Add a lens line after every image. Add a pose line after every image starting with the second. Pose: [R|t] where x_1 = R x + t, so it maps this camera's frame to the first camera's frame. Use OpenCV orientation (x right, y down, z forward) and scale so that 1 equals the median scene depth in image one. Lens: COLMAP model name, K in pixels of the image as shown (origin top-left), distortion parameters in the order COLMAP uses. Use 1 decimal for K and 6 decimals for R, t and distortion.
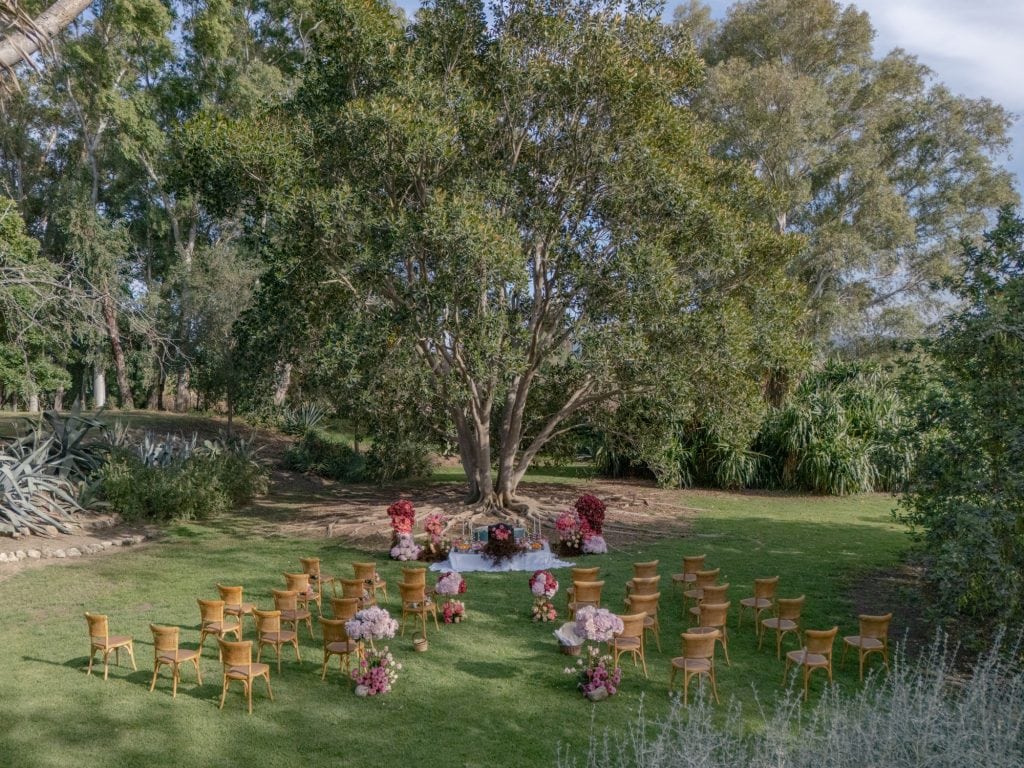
lens RADIAL K [[775.7, 0, 510.8], [0, 775.7, 382.0], [0, 0, 1]] dist [0.044392, -0.018490]
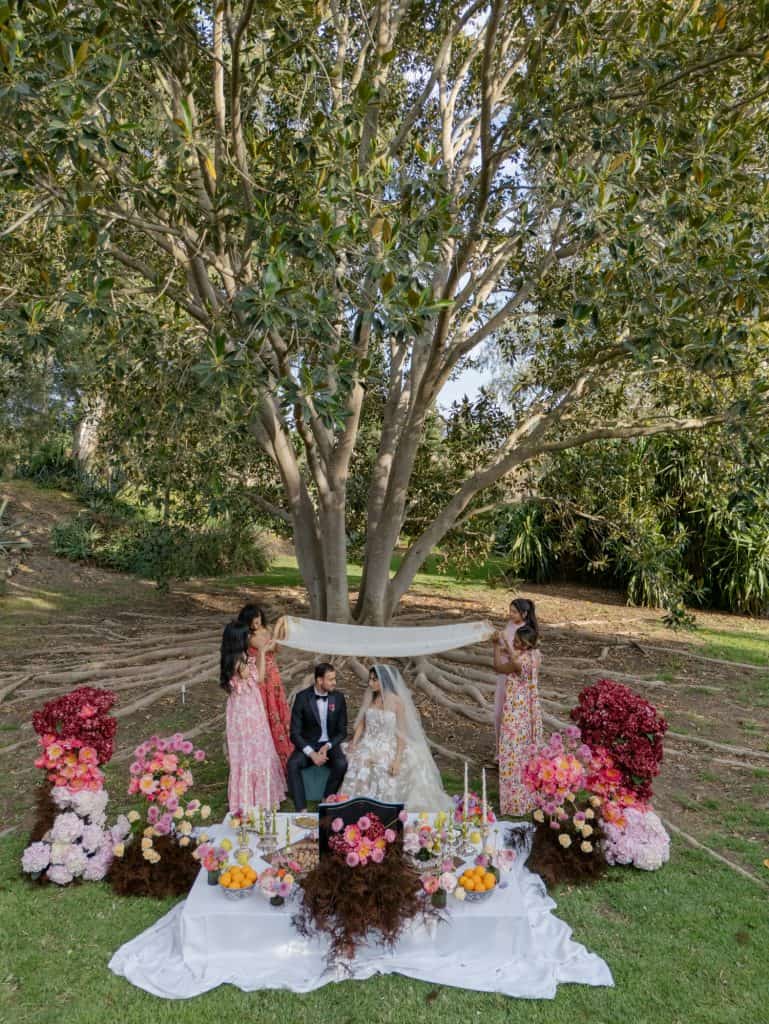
lens RADIAL K [[723.5, 0, 379.0], [0, 723.5, 511.0], [0, 0, 1]] dist [0.028353, 0.005412]
pose [[0.999545, 0.029518, 0.006257, -0.010723], [-0.029842, 0.997734, 0.060302, 0.049864], [-0.004463, -0.060461, 0.998161, 0.685904]]
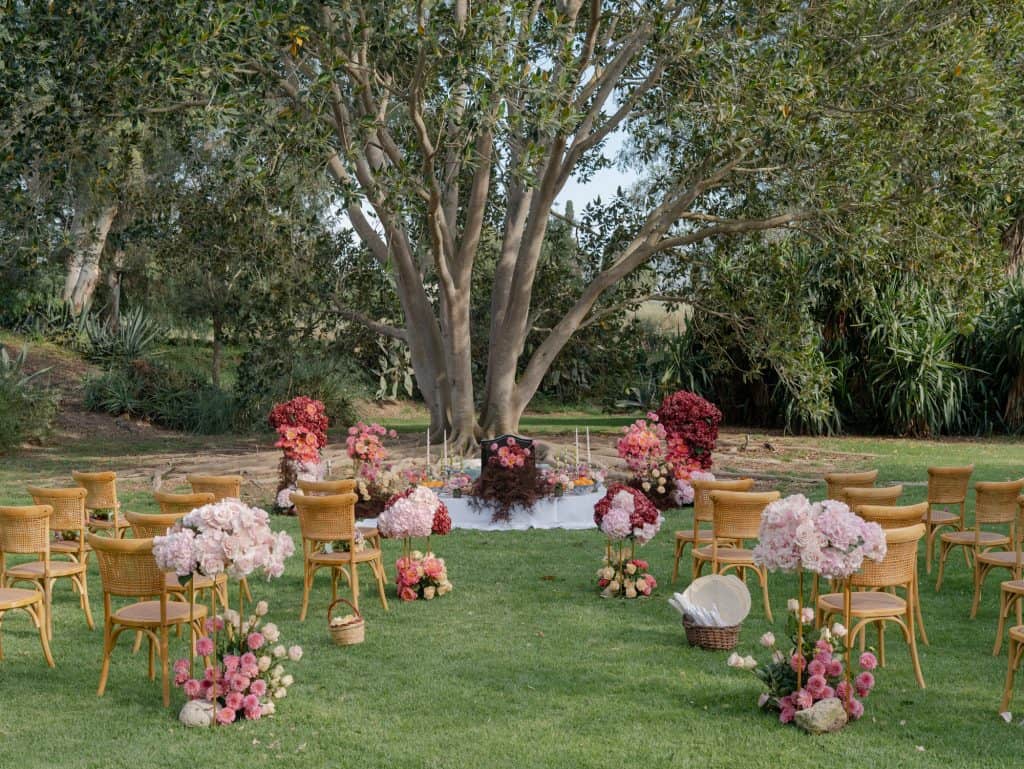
lens RADIAL K [[1257.5, 0, 522.3], [0, 1257.5, 380.4], [0, 0, 1]] dist [0.006211, 0.000000]
pose [[0.999254, 0.009873, 0.037343, -0.031893], [-0.010884, 0.999577, 0.026970, 0.120382], [-0.037061, -0.027356, 0.998939, 0.216372]]
